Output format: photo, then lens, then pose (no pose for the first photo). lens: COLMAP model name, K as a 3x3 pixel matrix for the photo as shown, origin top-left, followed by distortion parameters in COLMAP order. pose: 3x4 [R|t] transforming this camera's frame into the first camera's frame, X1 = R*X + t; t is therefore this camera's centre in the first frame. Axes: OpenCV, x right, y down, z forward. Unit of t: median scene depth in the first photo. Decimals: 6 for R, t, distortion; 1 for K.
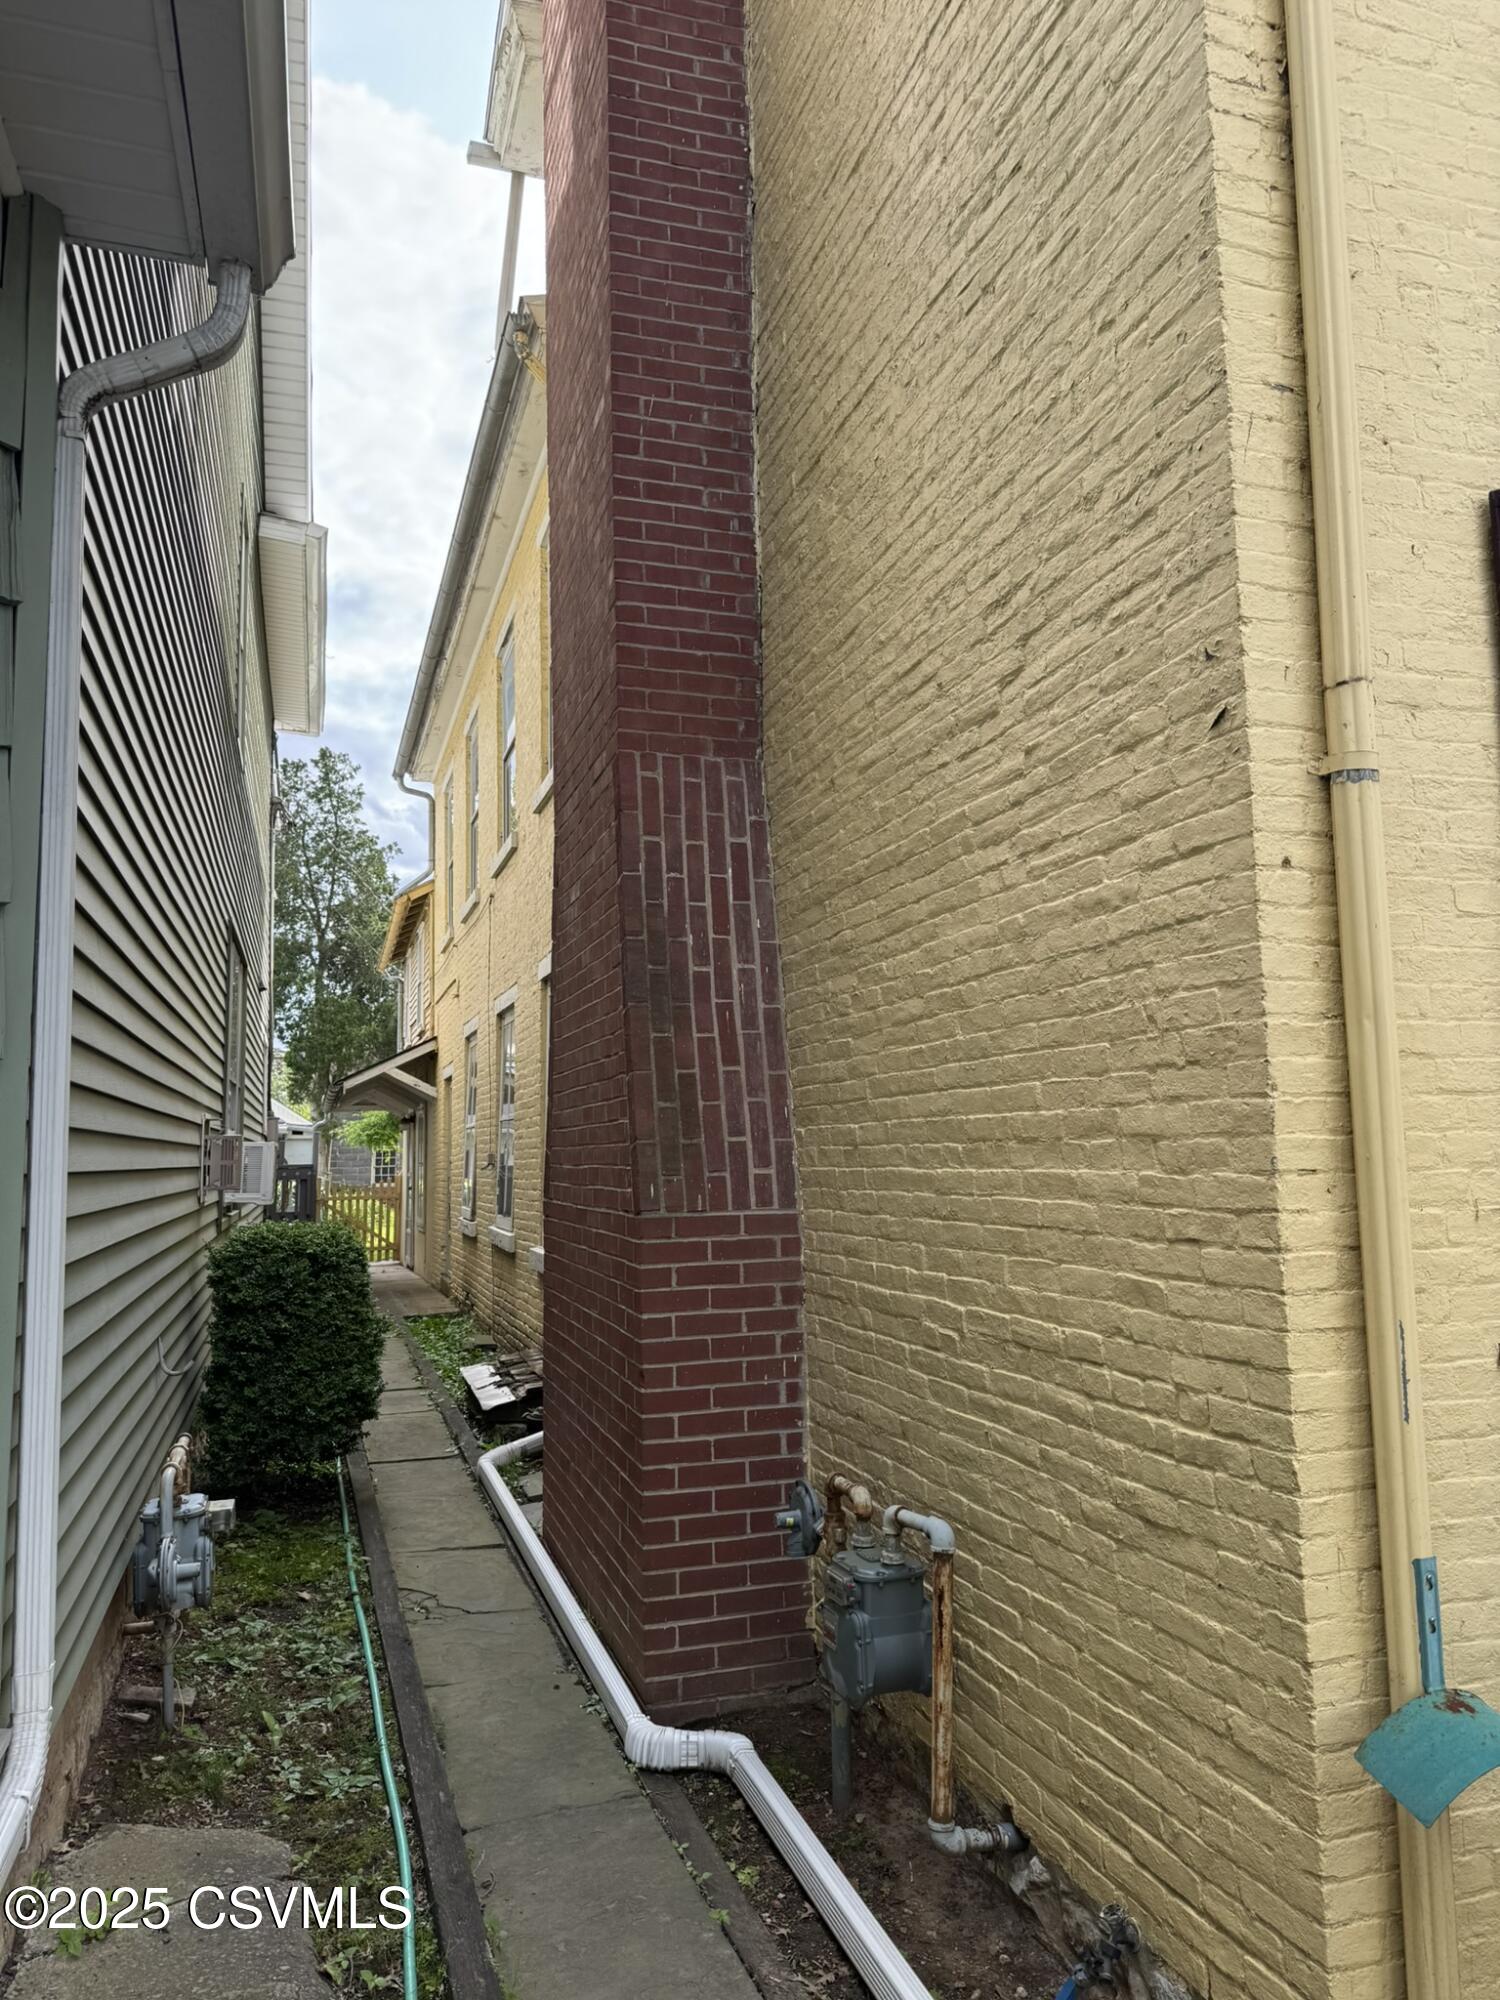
lens RADIAL K [[1402.4, 0, 750.0], [0, 1402.4, 1000.0], [0, 0, 1]] dist [0.057246, -0.001133]
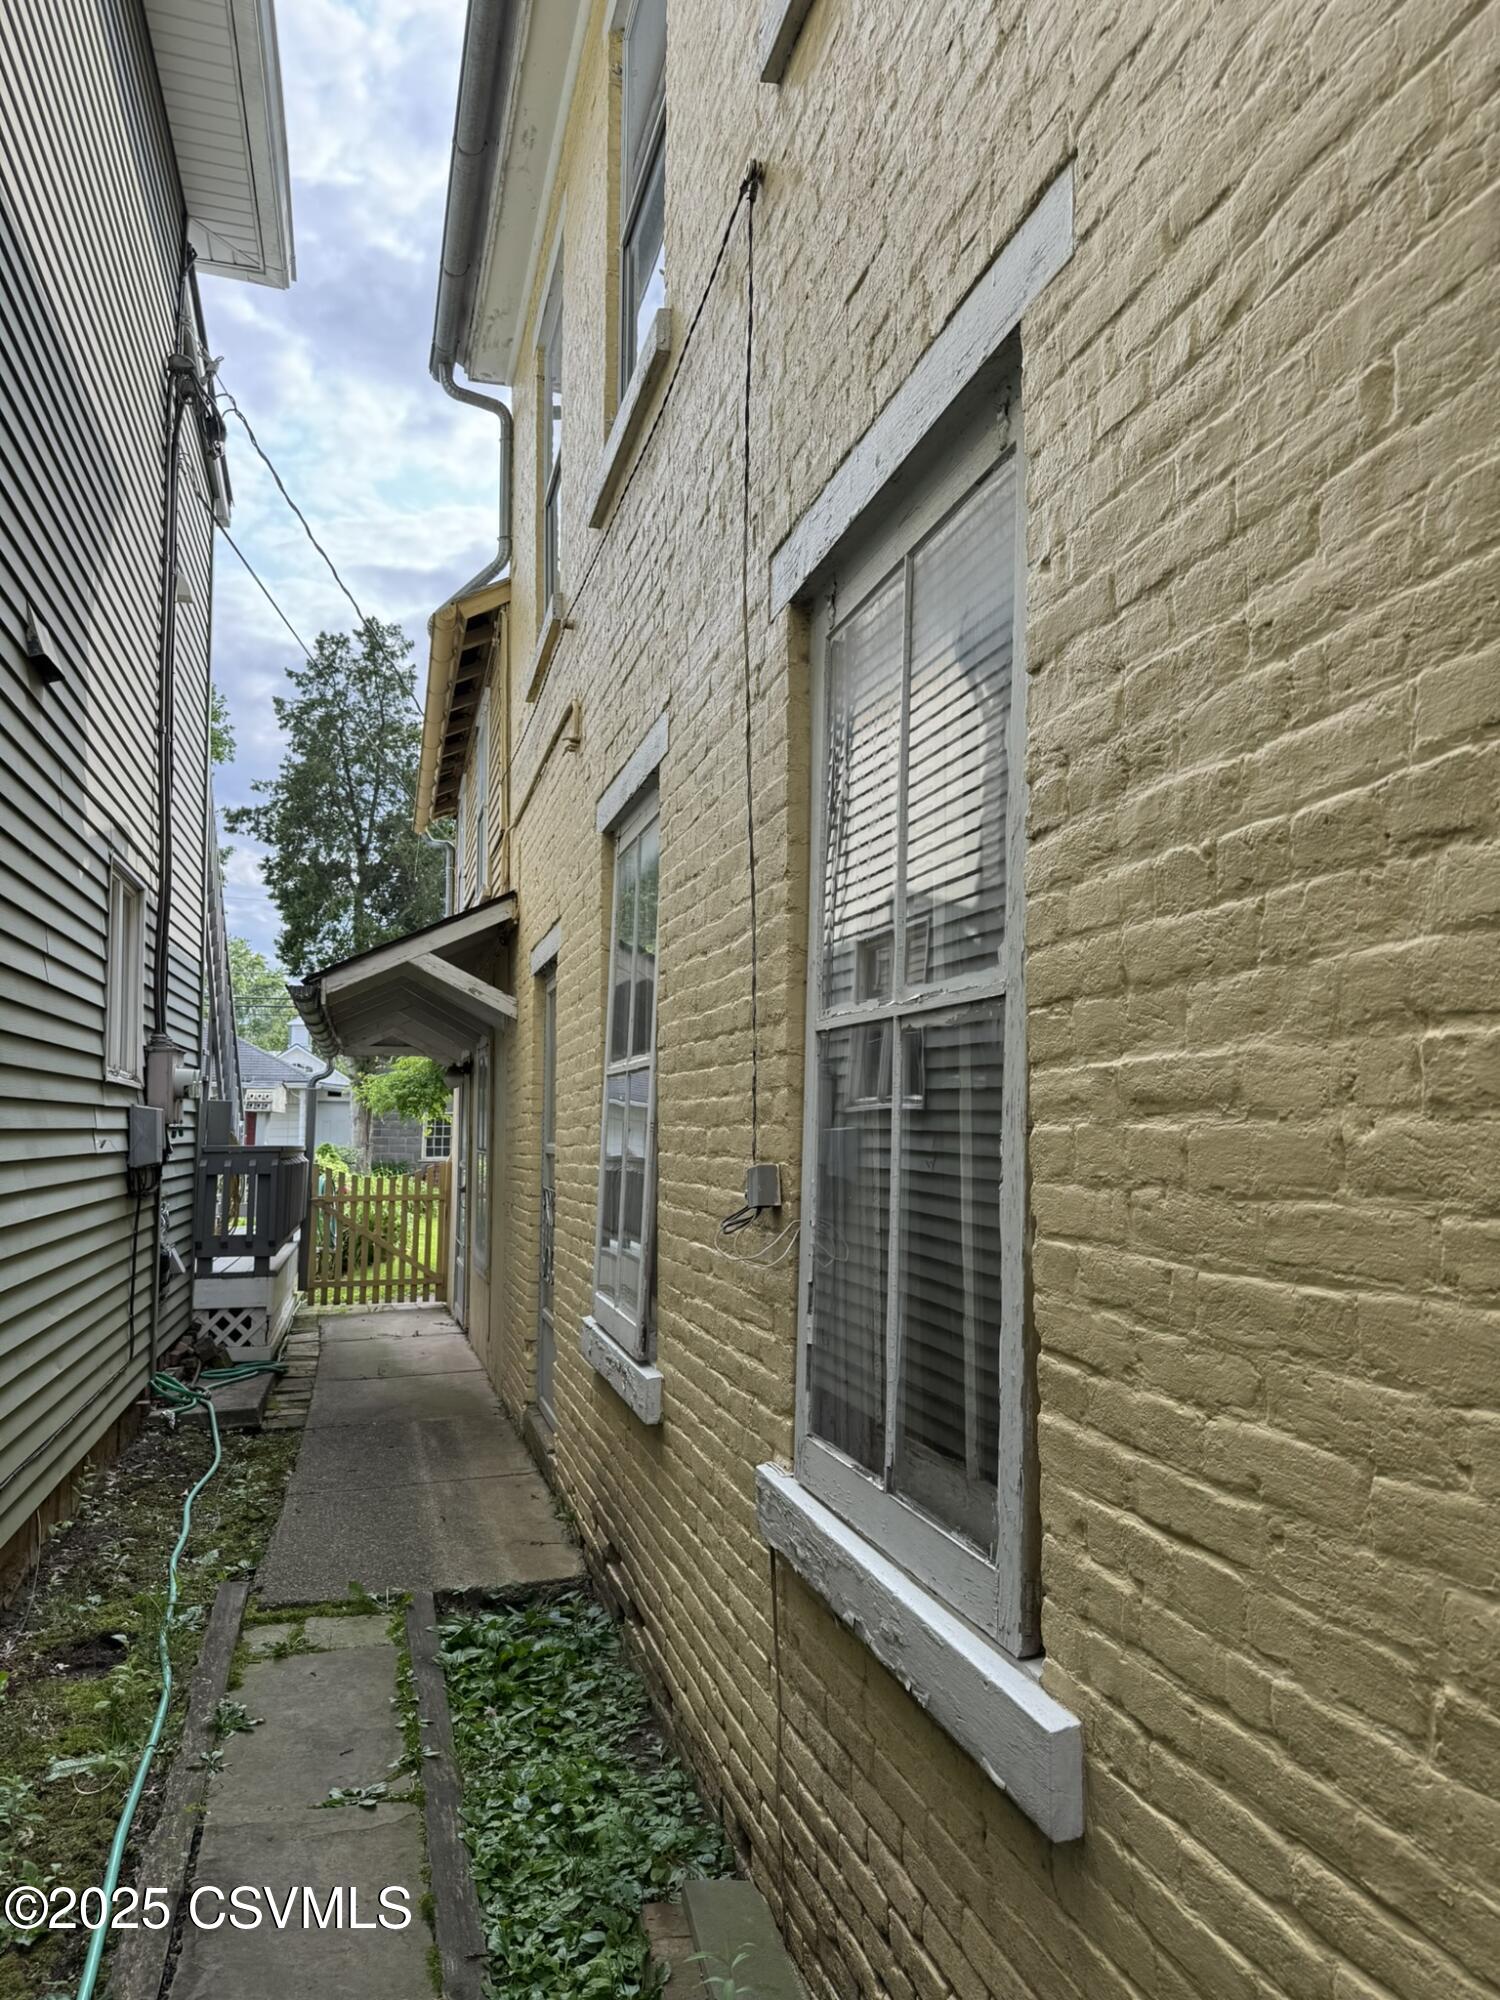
lens RADIAL K [[1402.4, 0, 750.0], [0, 1402.4, 1000.0], [0, 0, 1]] dist [0.057246, -0.001133]
pose [[0.999075, 0.012675, -0.041082, -0.101725], [-0.011809, 0.999704, 0.021273, 0.043222], [0.041340, -0.020768, 0.998929, 0.432672]]
